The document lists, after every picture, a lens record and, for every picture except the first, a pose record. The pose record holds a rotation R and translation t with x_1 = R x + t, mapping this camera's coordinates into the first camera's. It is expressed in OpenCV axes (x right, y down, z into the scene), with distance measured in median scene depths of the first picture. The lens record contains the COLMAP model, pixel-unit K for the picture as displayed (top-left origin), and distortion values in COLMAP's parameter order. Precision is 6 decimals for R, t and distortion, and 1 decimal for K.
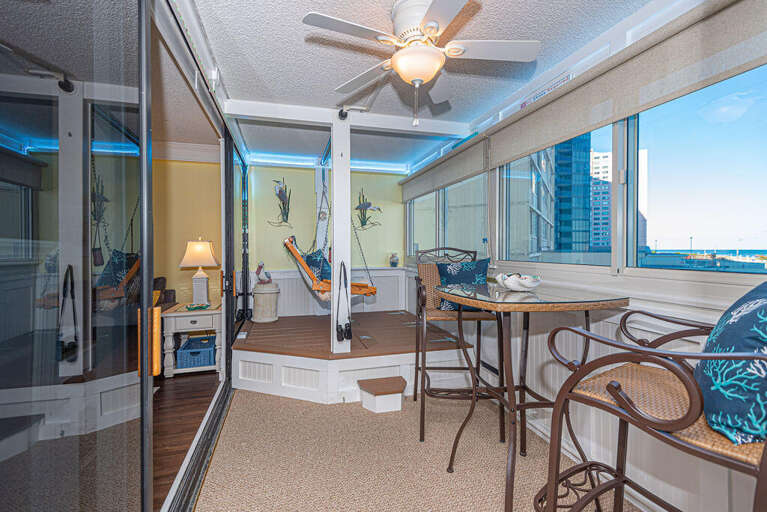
lens RADIAL K [[350.1, 0, 385.1], [0, 350.1, 245.9], [0, 0, 1]] dist [0.016489, -0.004371]
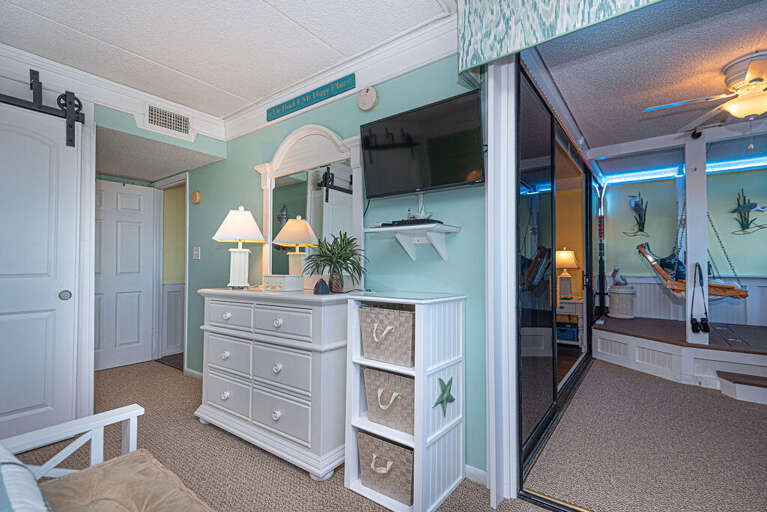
lens RADIAL K [[350.1, 0, 379.8], [0, 350.1, 260.0], [0, 0, 1]] dist [0.016489, -0.004371]
pose [[0.592095, -0.005478, -0.805850, 0.164609], [0.003872, 0.999985, -0.003953, 0.030137], [0.805859, -0.000780, 0.592107, -0.433894]]
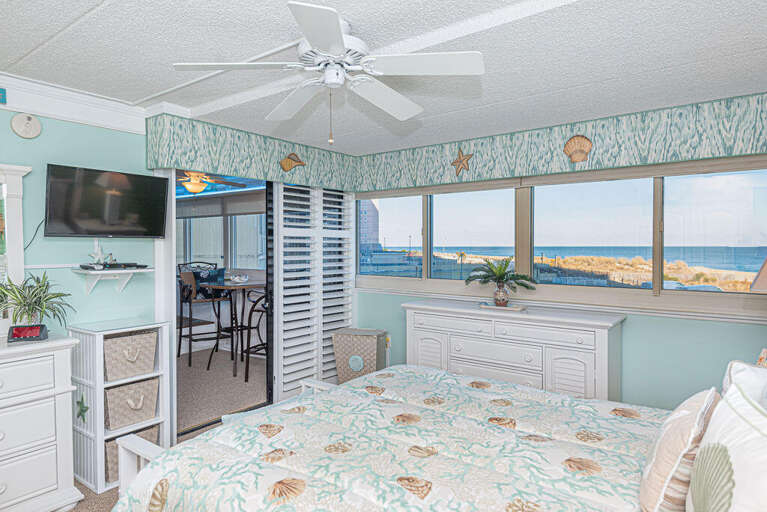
lens RADIAL K [[455.7, 0, 380.8], [0, 455.7, 255.6], [0, 0, 1]] dist [0.054576, 0.000807]
pose [[0.799138, -0.004920, 0.601128, -0.384943], [-0.015143, 0.999484, 0.028312, -0.086513], [-0.600957, -0.031728, 0.798651, -1.085823]]
